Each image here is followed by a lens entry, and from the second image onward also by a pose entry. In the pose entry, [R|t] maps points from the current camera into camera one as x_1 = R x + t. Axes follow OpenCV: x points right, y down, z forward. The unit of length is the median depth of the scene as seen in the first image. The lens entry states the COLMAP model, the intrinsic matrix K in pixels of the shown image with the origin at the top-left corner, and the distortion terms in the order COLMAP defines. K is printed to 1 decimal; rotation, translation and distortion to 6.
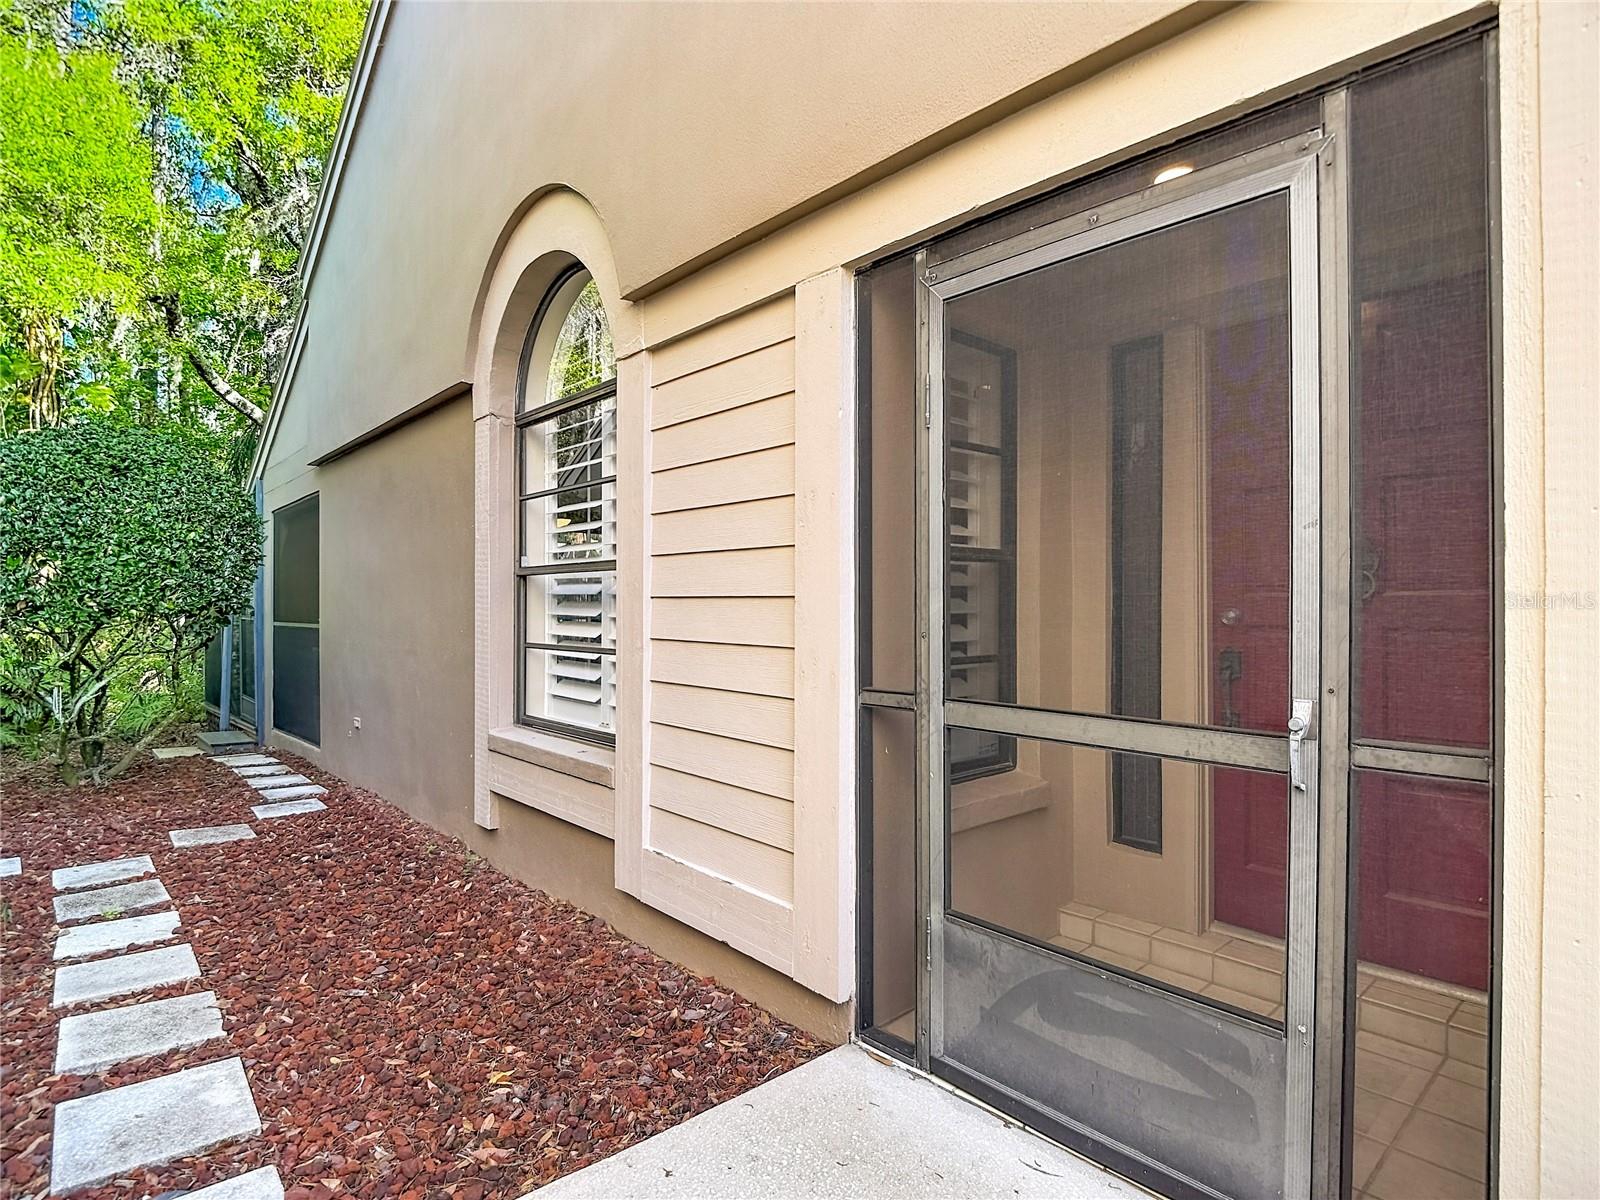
lens RADIAL K [[854.1, 0, 798.7], [0, 854.1, 598.2], [0, 0, 1]] dist [-0.013767, -0.006673]
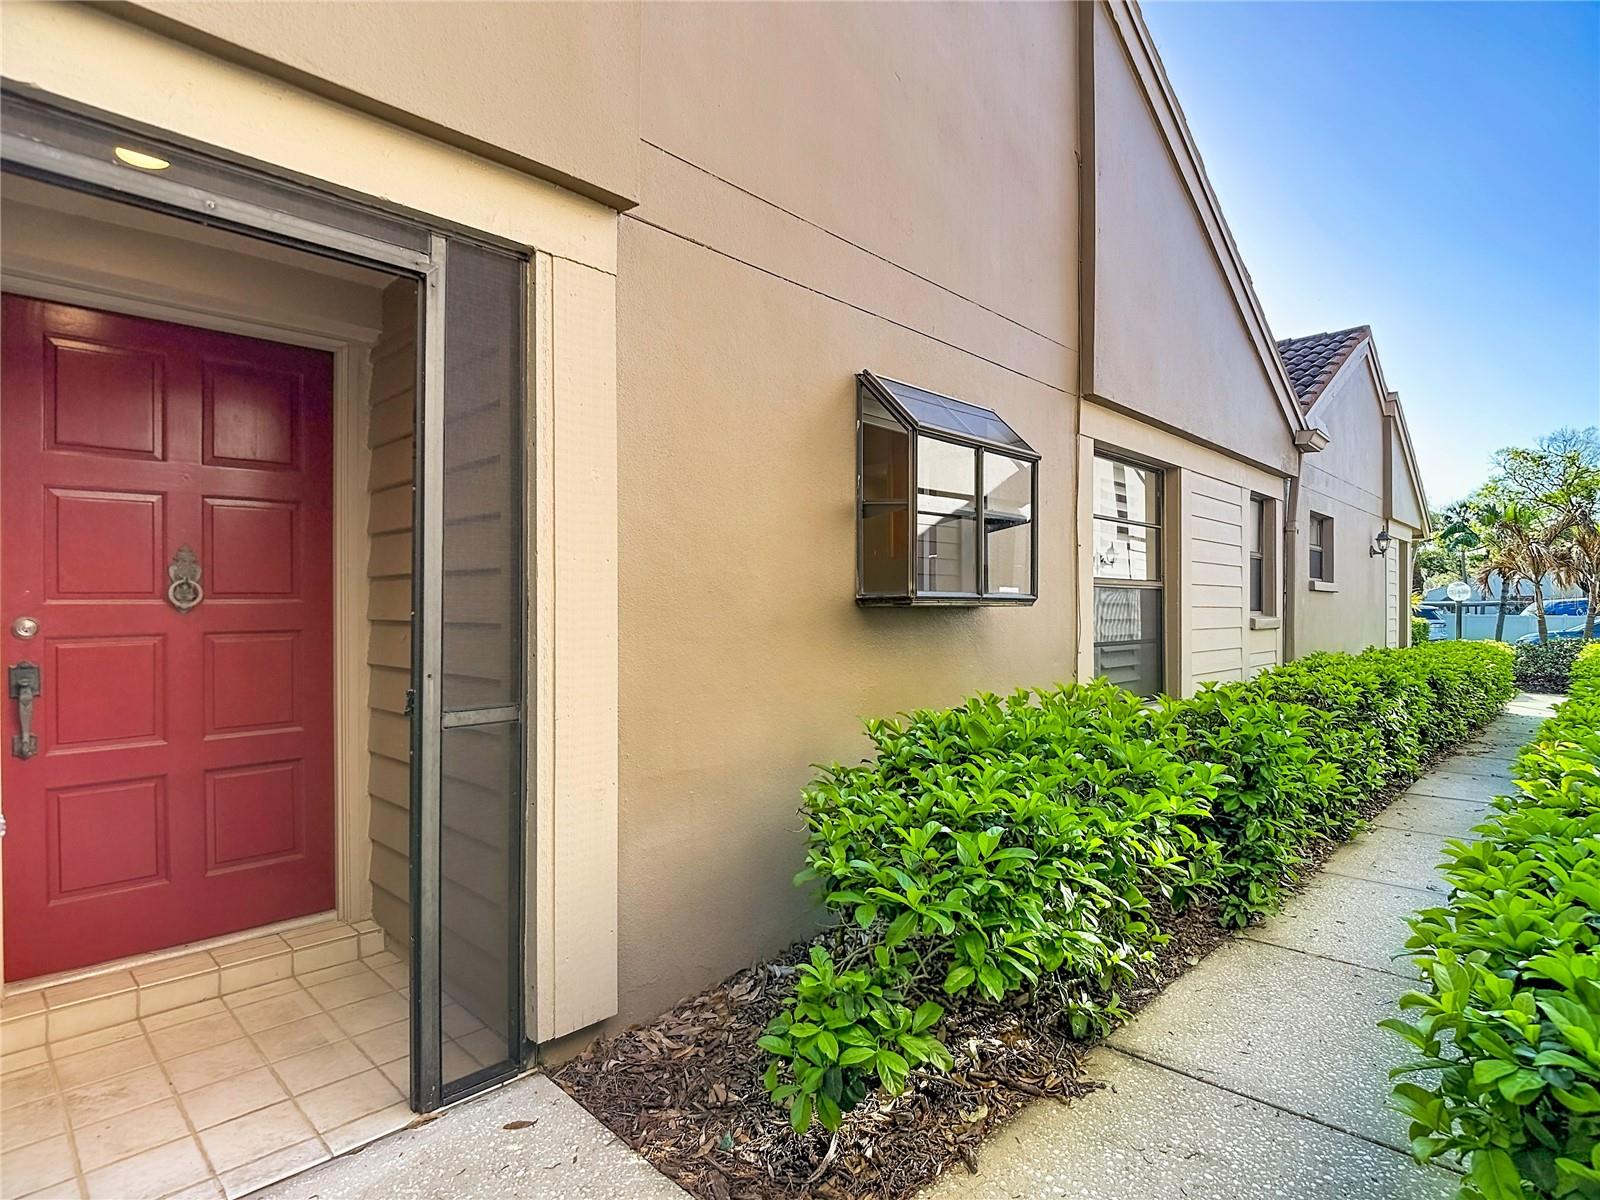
lens RADIAL K [[854.1, 0, 798.9], [0, 854.1, 604.5], [0, 0, 1]] dist [-0.013767, -0.006673]
pose [[-0.063212, -0.001951, 0.997998, -0.764612], [-0.001388, 0.999997, 0.001867, -0.008252], [-0.997999, -0.001268, -0.063215, 0.498373]]
